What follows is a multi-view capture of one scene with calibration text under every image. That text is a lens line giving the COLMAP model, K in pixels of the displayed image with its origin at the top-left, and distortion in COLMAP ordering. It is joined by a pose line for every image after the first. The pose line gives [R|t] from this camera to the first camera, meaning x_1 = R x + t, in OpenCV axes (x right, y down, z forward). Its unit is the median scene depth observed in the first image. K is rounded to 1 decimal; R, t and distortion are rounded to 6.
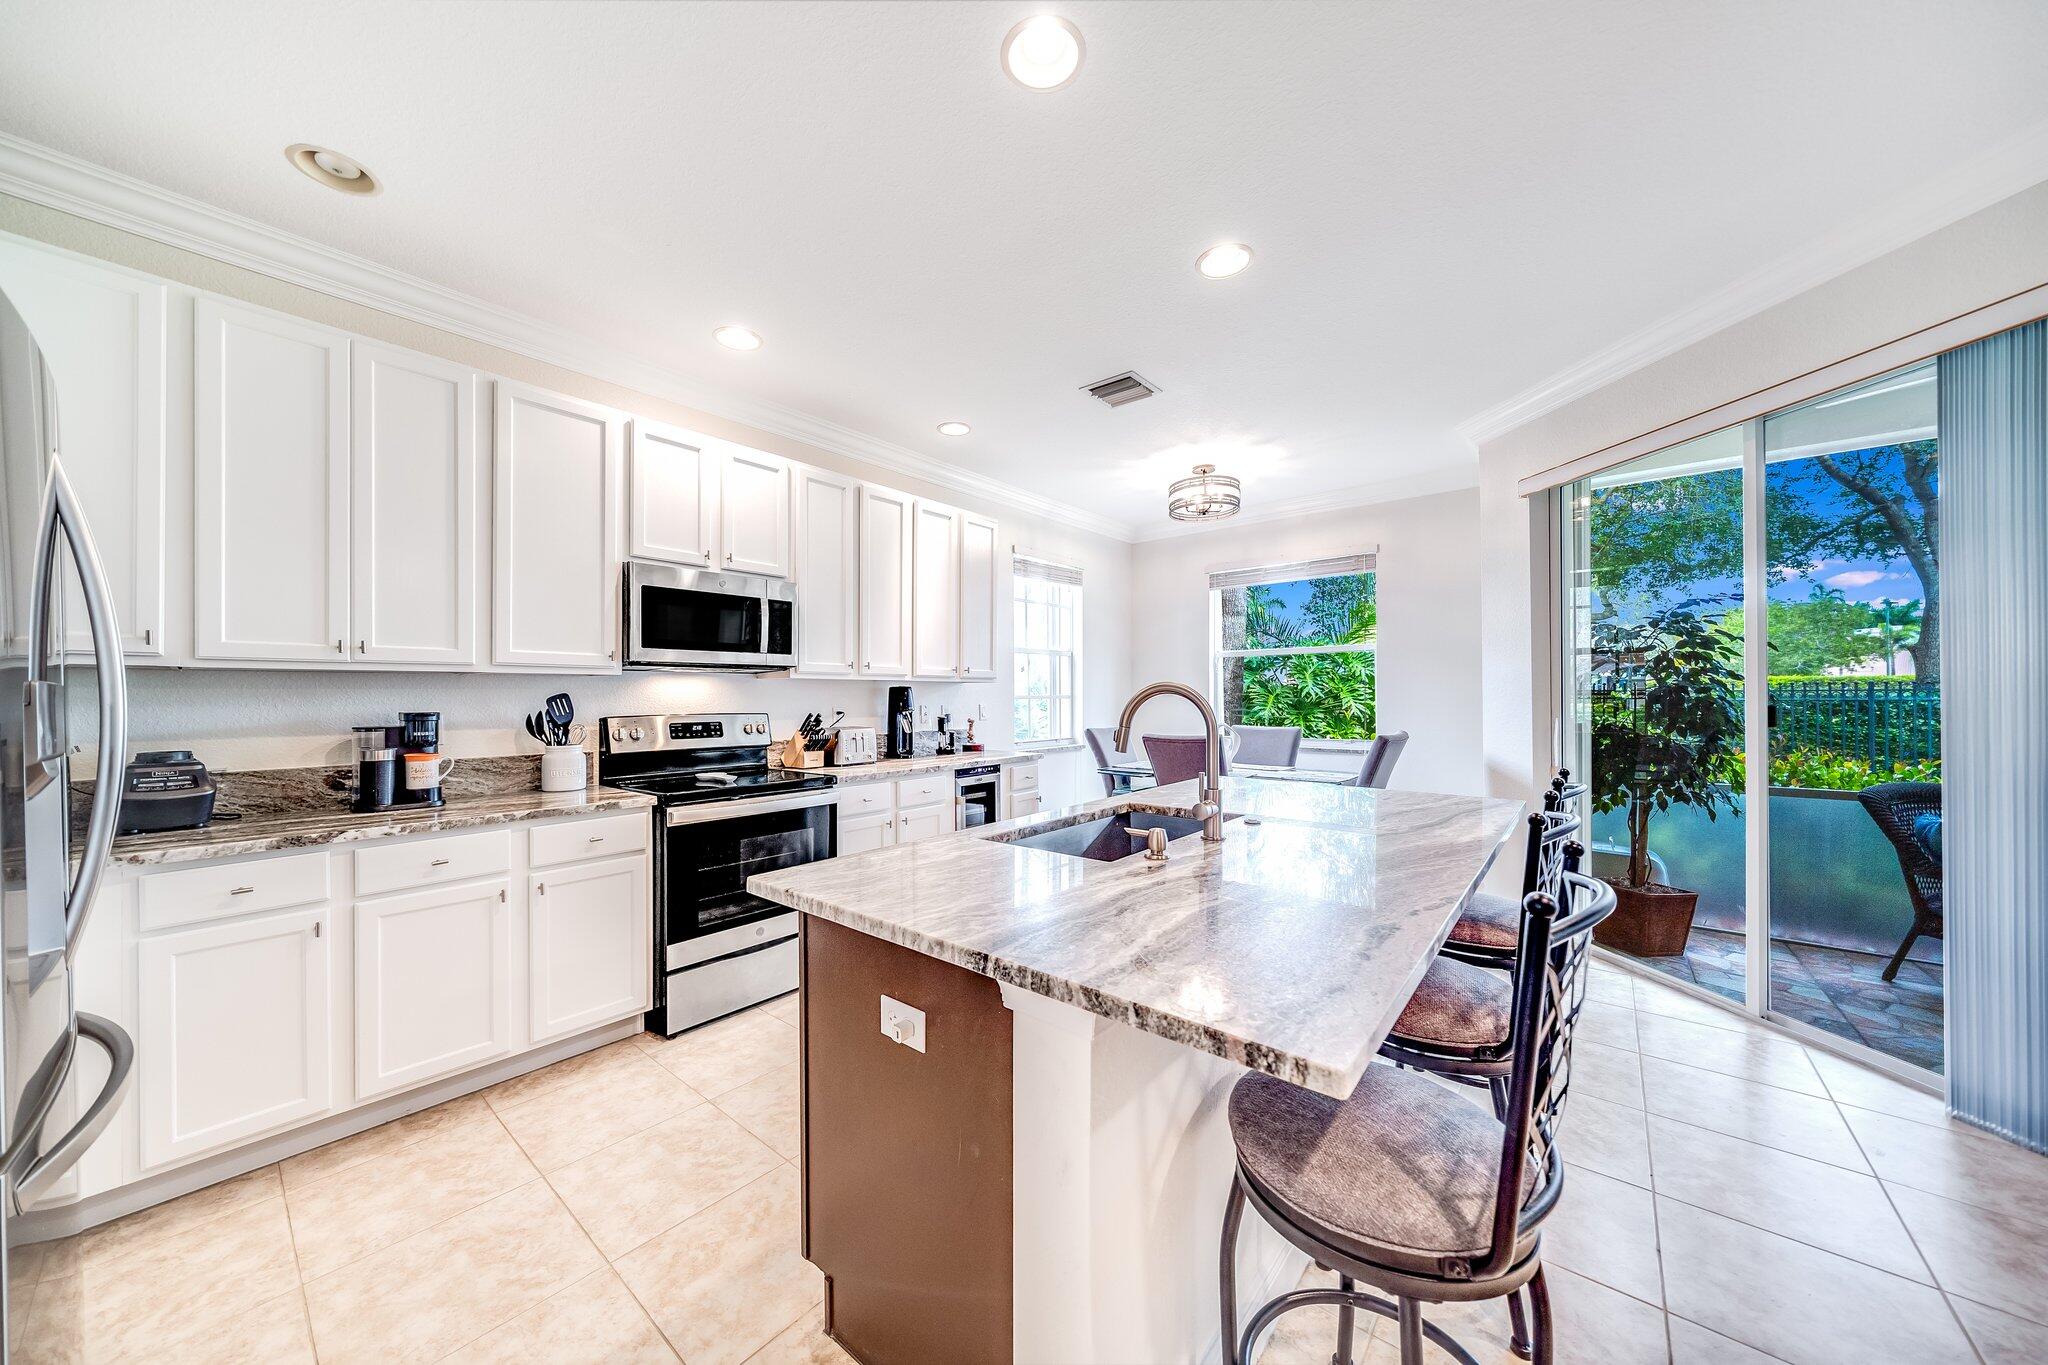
lens RADIAL K [[700.5, 0, 1020.2], [0, 700.5, 690.0], [0, 0, 1]] dist [0.001319, 0.000311]
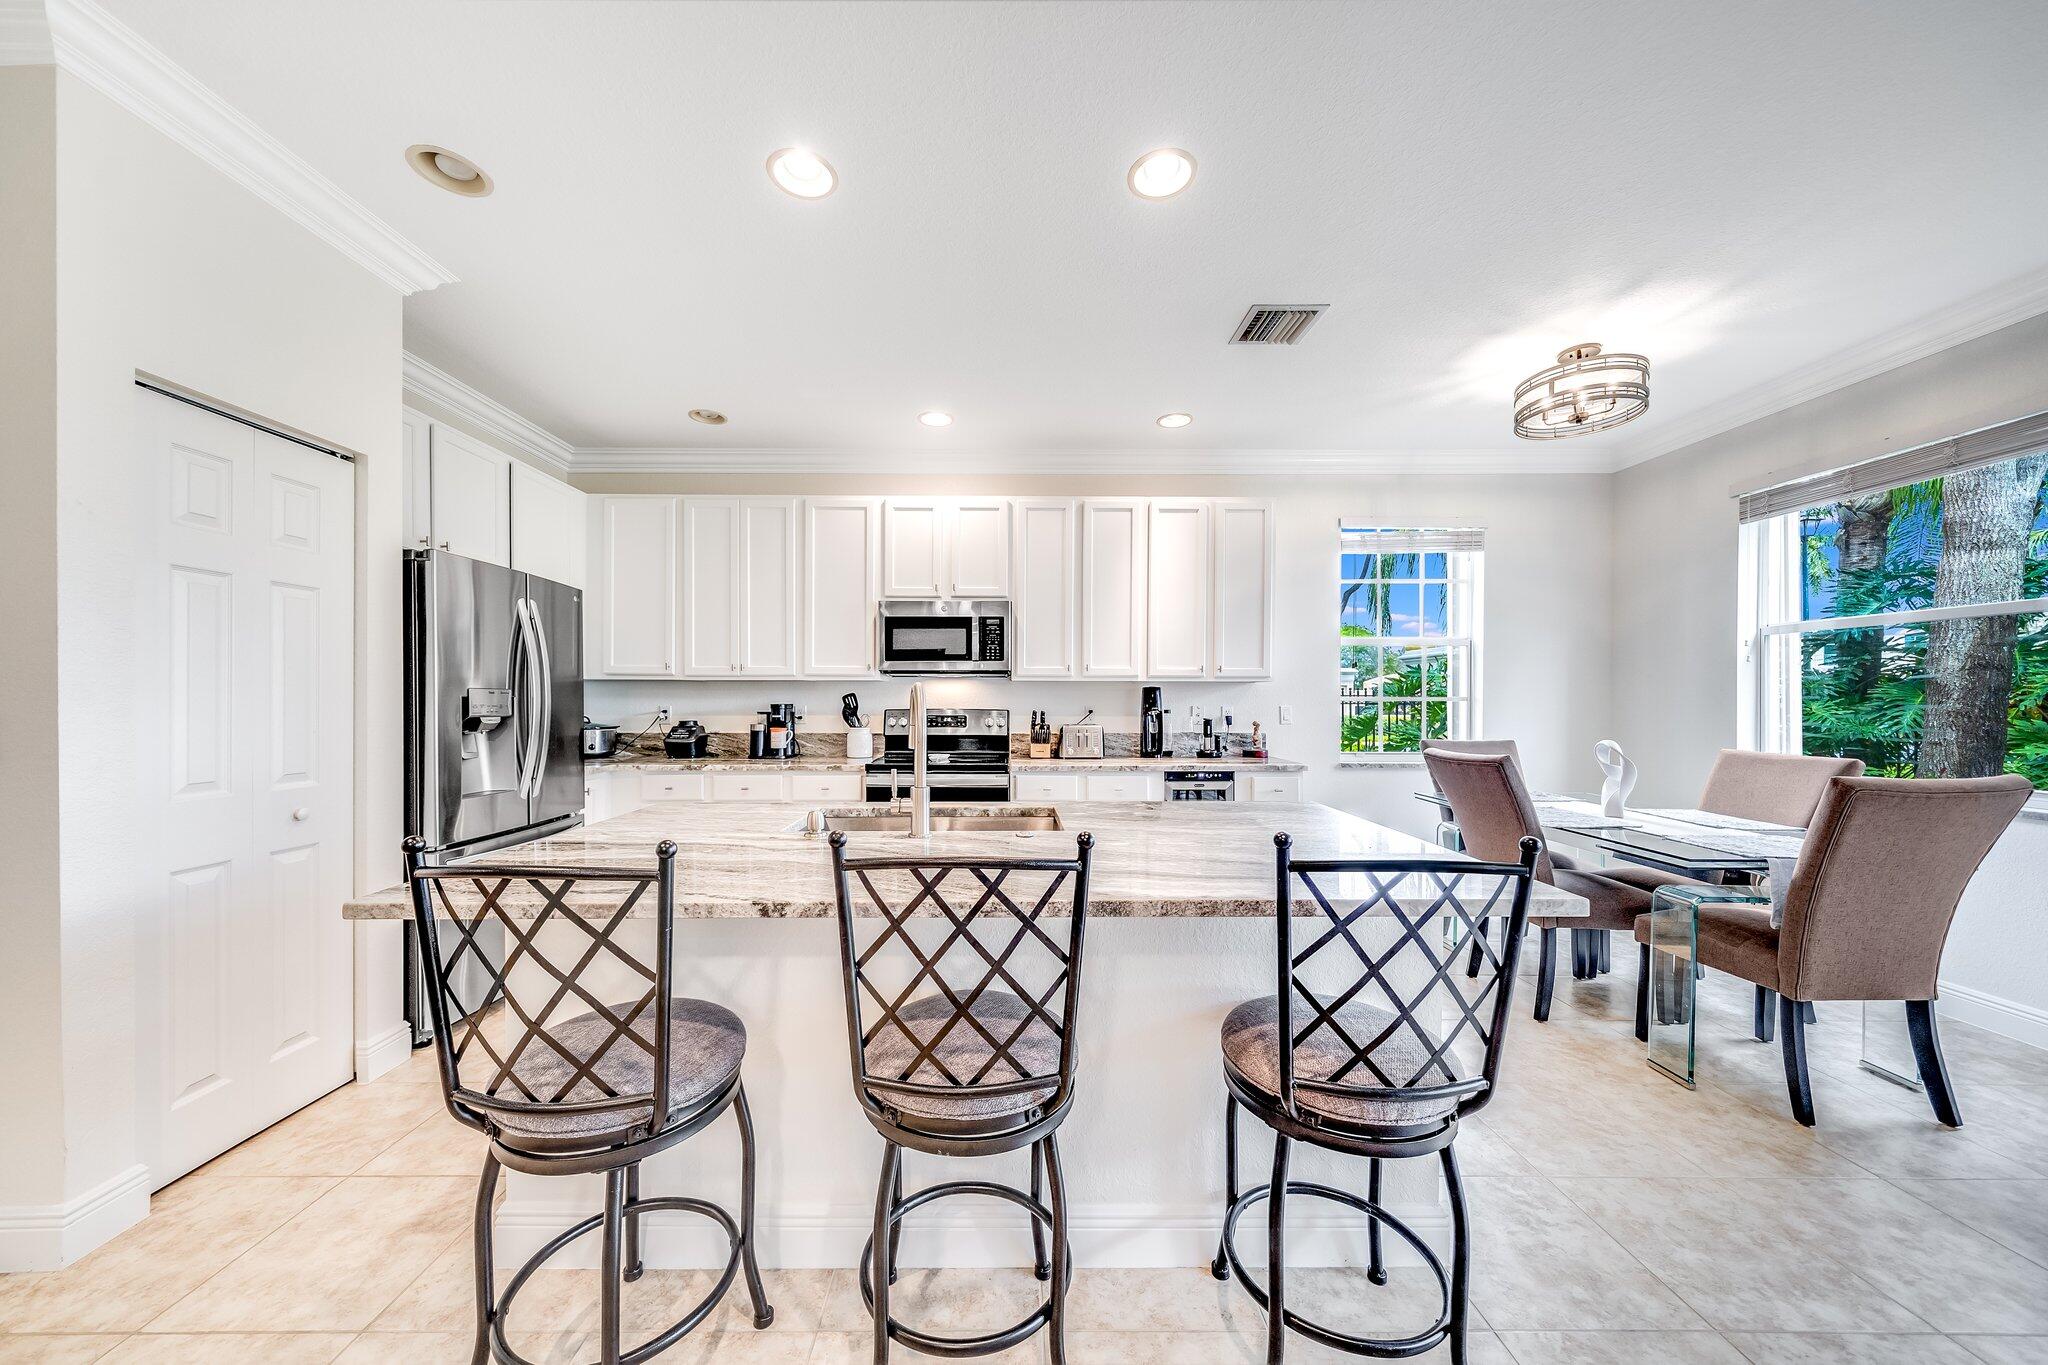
lens RADIAL K [[700.5, 0, 1013.3], [0, 700.5, 695.4], [0, 0, 1]] dist [0.001319, 0.000311]
pose [[0.644189, 0.003066, -0.764860, 0.579290], [0.000675, 0.999989, 0.004578, 0.002657], [0.764866, -0.003465, 0.644180, 0.234506]]
